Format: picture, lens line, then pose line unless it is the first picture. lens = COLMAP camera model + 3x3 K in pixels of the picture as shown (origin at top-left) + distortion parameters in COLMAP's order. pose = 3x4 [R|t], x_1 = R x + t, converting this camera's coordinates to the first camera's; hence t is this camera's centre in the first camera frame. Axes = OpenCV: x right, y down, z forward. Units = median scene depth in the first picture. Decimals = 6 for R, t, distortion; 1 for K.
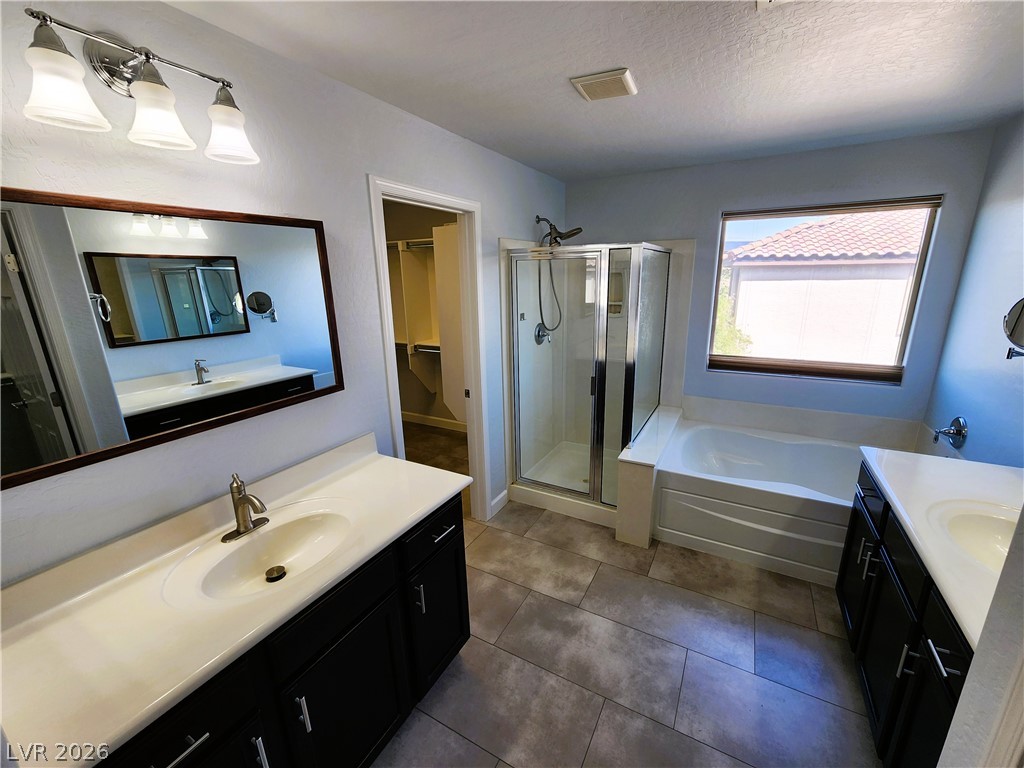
lens RADIAL K [[419.8, 0, 513.8], [0, 419.8, 387.2], [0, 0, 1]] dist [0.001950, 0.000053]
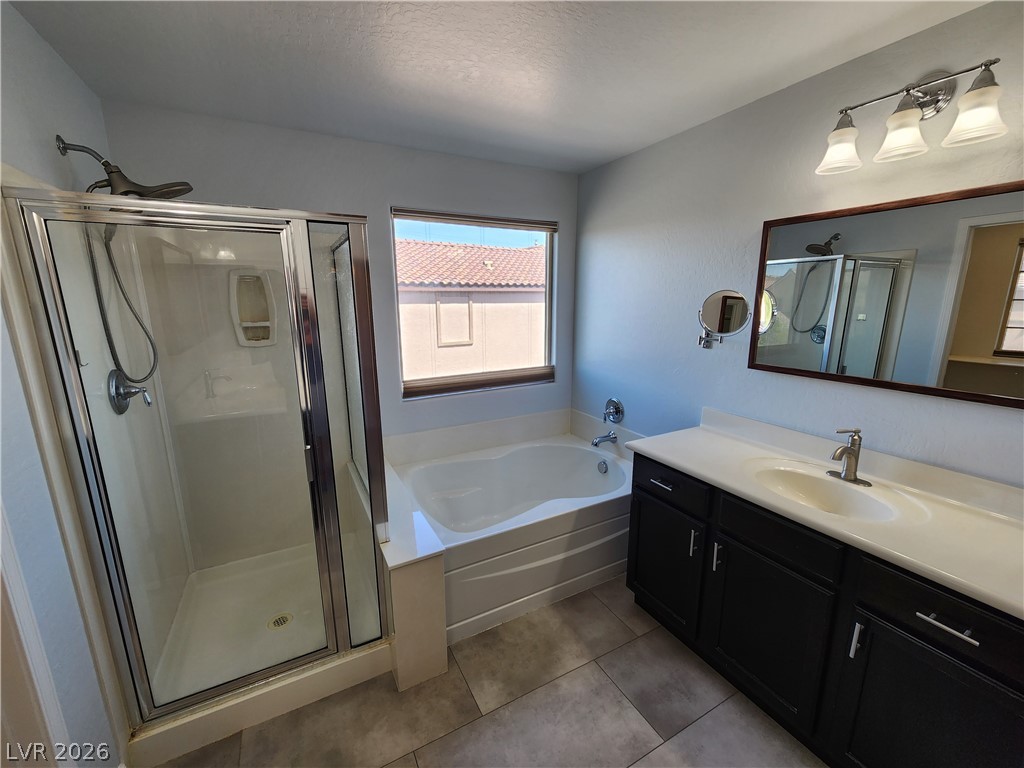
lens RADIAL K [[419.8, 0, 513.8], [0, 419.8, 387.2], [0, 0, 1]] dist [0.001950, 0.000053]
pose [[0.540460, -0.160214, 0.825975, -0.116859], [0.215789, 0.975261, 0.047974, -0.076129], [-0.813227, 0.152308, 0.561662, 0.476238]]
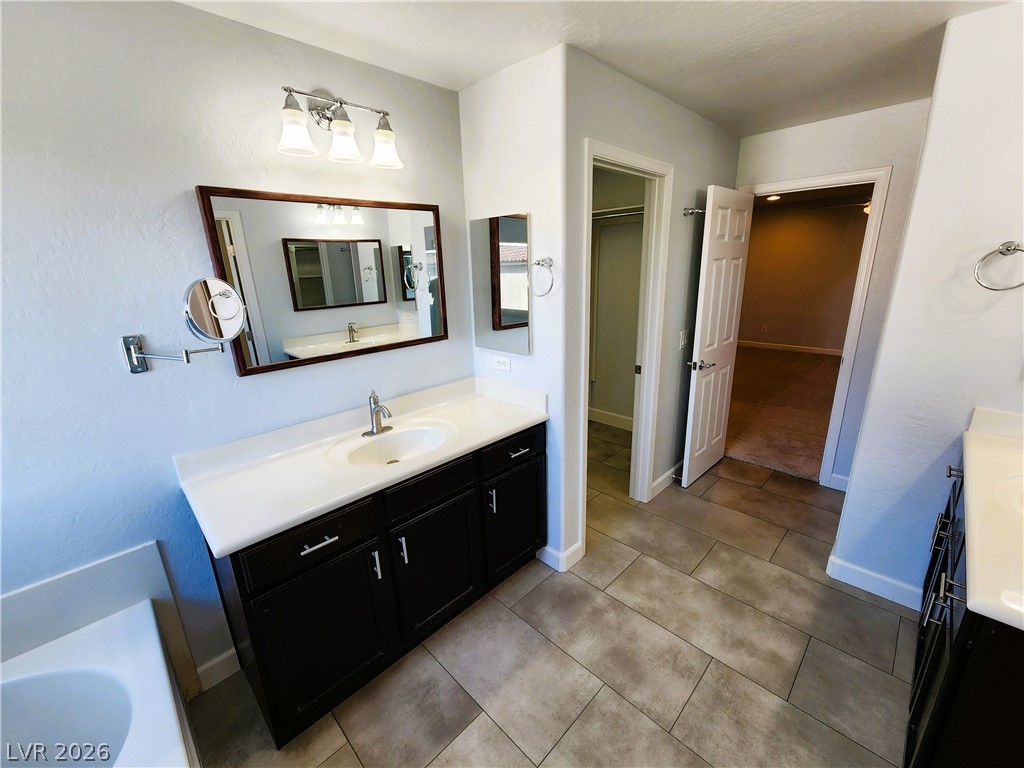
lens RADIAL K [[417.5, 0, 512.0], [0, 417.5, 384.0], [0, 0, 1]] dist [-0.014262, -0.000026]
pose [[-0.959410, -0.025321, 0.280878, 0.208301], [0.125270, 0.854048, 0.504885, -0.223593], [-0.252667, 0.519577, -0.816210, 0.946371]]
